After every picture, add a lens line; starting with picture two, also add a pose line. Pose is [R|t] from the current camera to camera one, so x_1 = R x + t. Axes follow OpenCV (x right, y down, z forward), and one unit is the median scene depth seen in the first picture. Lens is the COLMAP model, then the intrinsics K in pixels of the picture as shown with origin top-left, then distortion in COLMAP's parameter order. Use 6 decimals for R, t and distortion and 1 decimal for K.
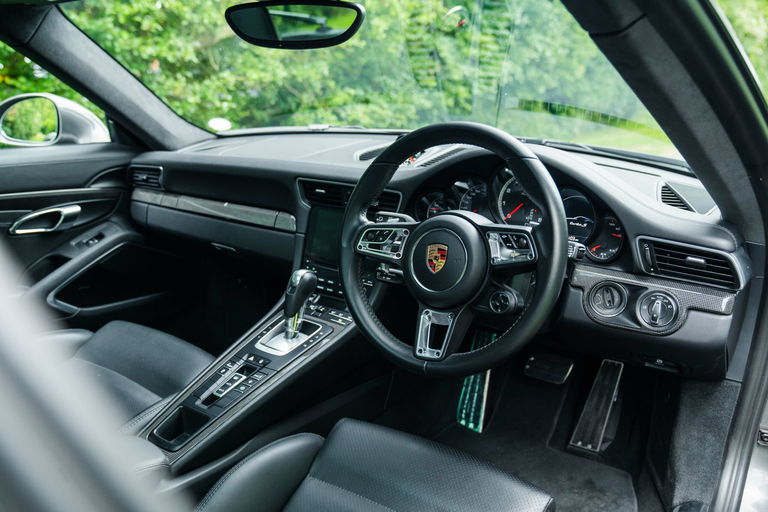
lens RADIAL K [[646.5, 0, 382.5], [0, 646.5, 254.3], [0, 0, 1]] dist [0.010879, 0.003631]
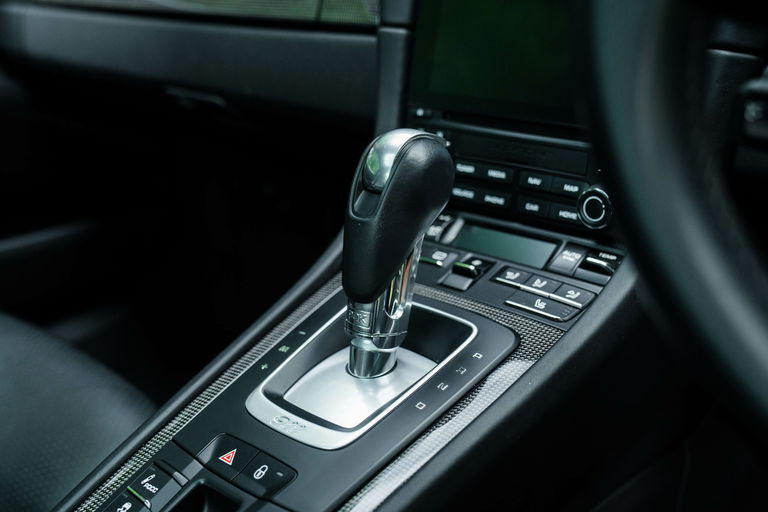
lens RADIAL K [[891.7, 0, 383.6], [0, 891.7, 254.9], [0, 0, 1]] dist [0.000727, 0.000000]
pose [[0.987140, -0.022489, -0.158265, -0.071363], [0.039573, 0.993617, 0.105635, 0.036407], [0.154879, -0.110539, 0.981730, 0.608589]]
